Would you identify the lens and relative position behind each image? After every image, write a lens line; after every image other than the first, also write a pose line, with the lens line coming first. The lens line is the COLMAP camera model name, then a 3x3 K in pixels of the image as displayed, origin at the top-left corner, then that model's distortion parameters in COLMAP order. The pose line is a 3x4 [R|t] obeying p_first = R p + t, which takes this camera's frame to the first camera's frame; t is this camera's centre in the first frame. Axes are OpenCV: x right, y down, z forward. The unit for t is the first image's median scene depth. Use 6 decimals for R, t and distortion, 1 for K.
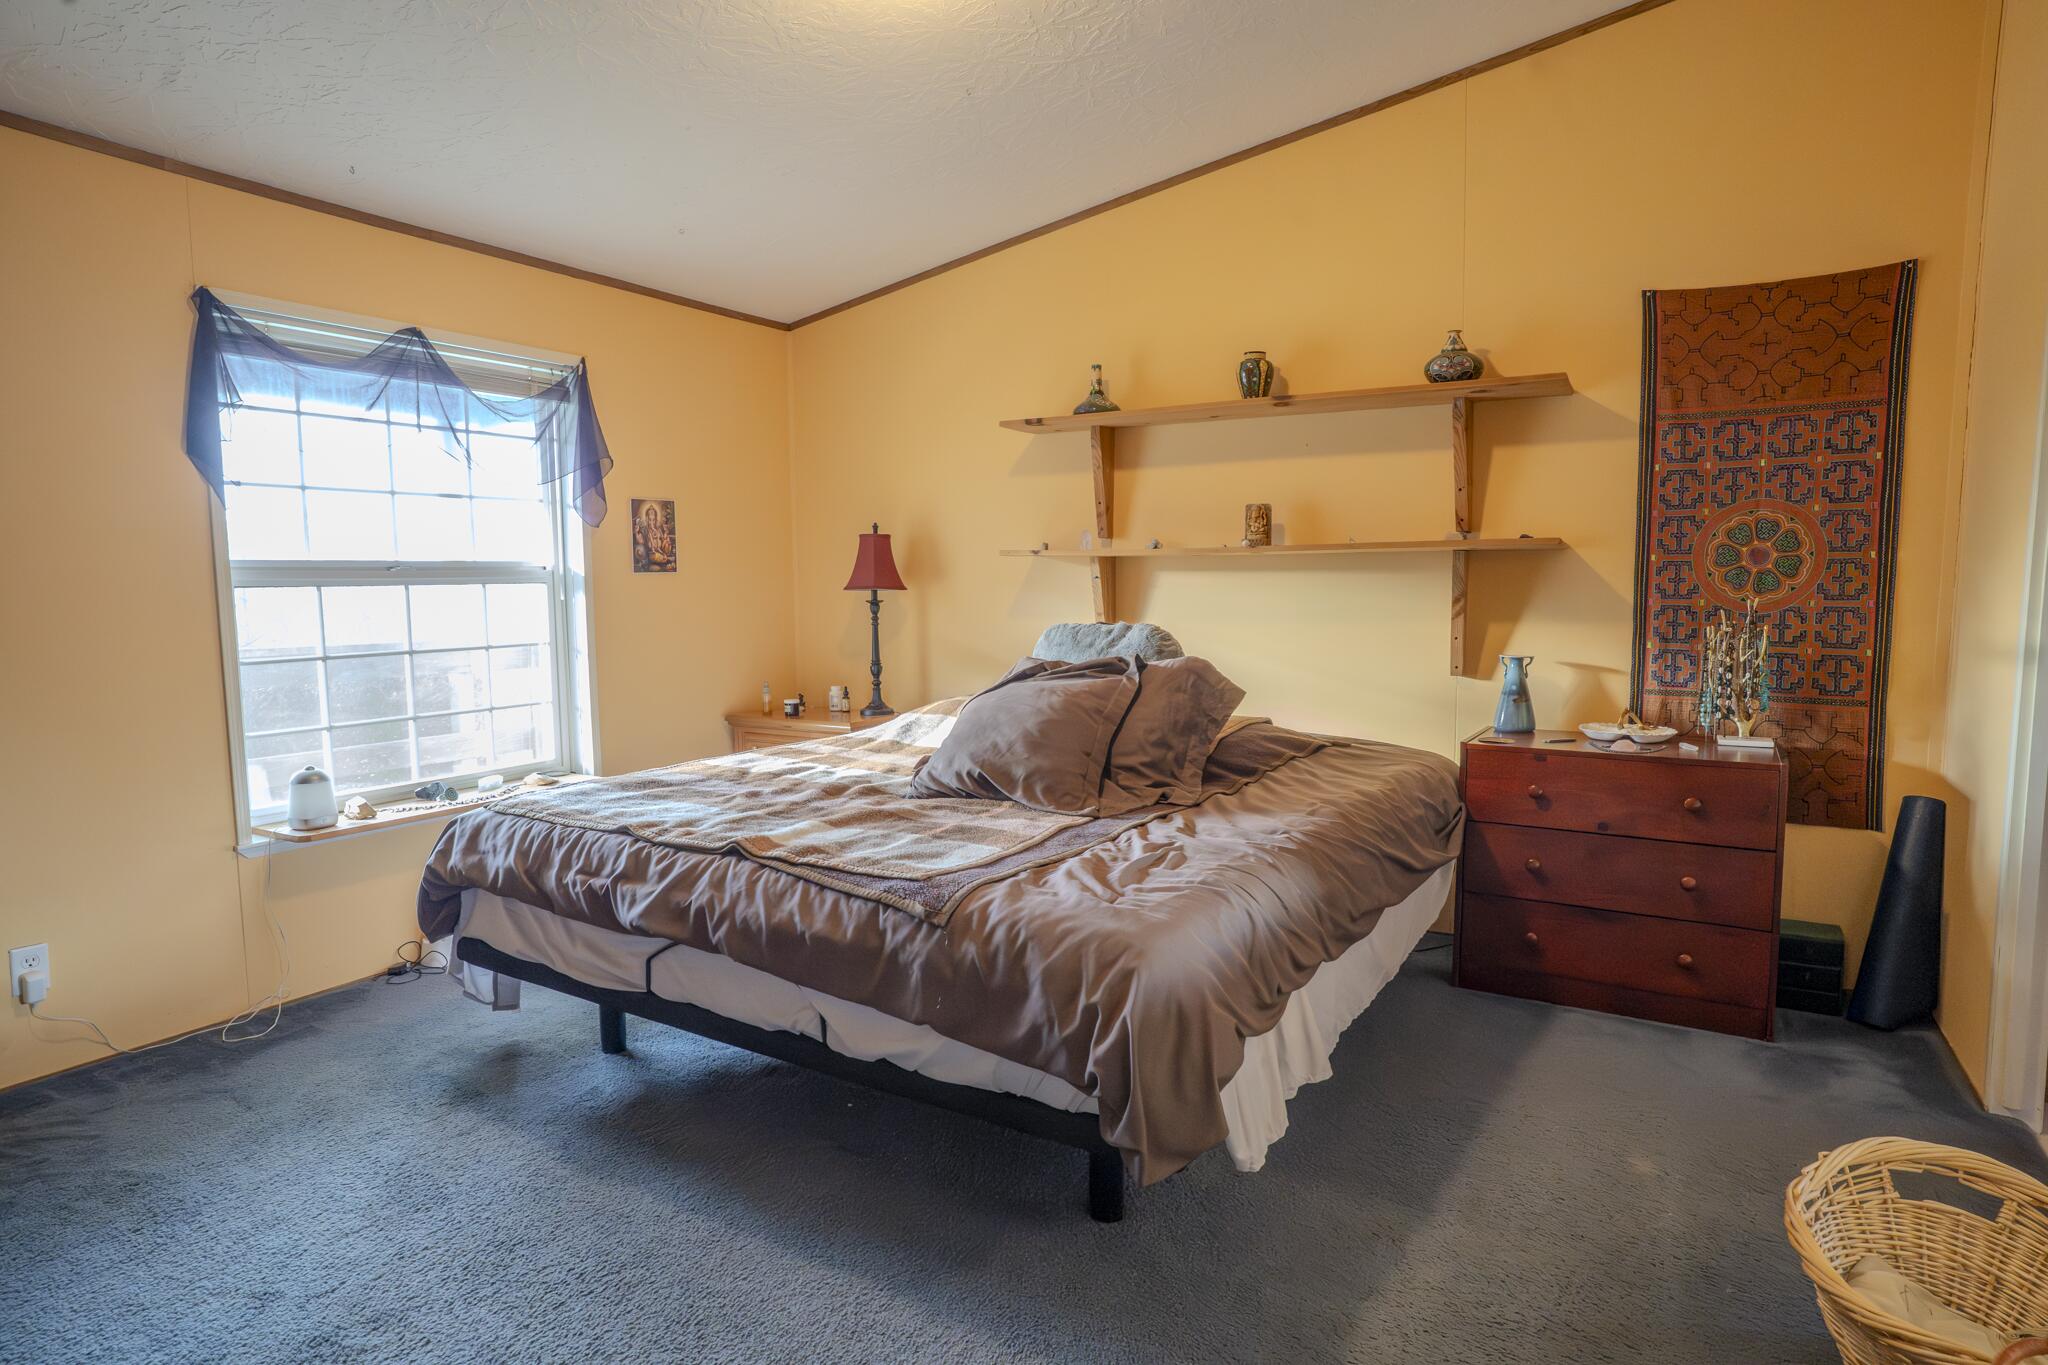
lens RADIAL K [[1062.3, 0, 1024.0], [0, 1062.3, 682.5], [0, 0, 1]] dist [-0.034334, -0.000121]
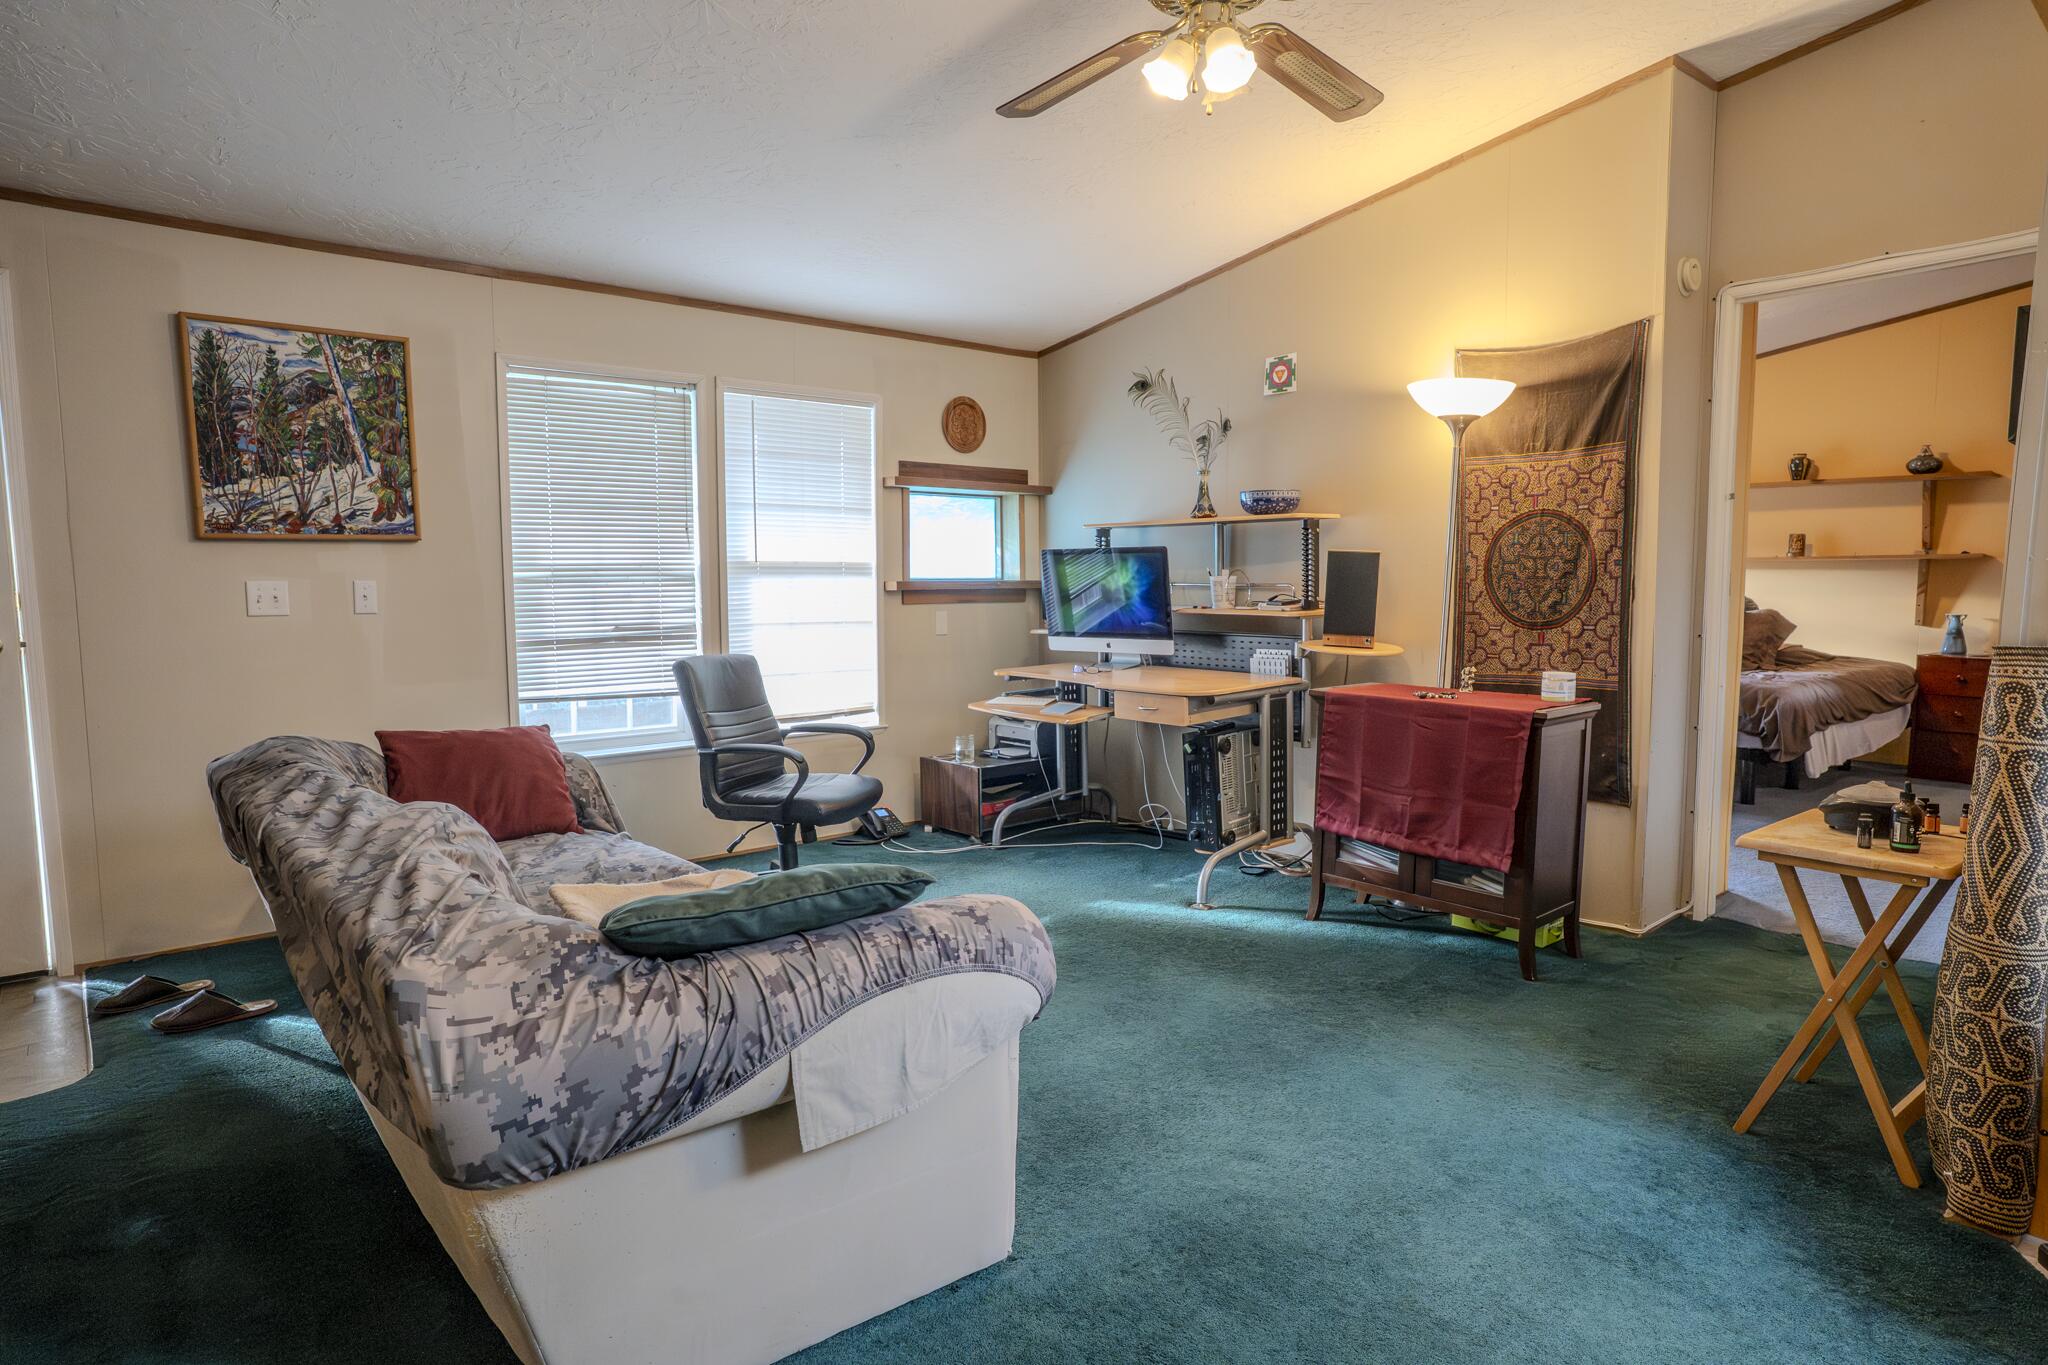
lens RADIAL K [[1101.9, 0, 1024.0], [0, 1101.9, 682.5], [0, 0, 1]] dist [-0.001364, 0.000219]
pose [[0.948298, 0.039886, -0.314866, -0.502310], [-0.037863, 0.999204, 0.012544, 0.136313], [0.315115, 0.000027, 0.949053, -1.425614]]
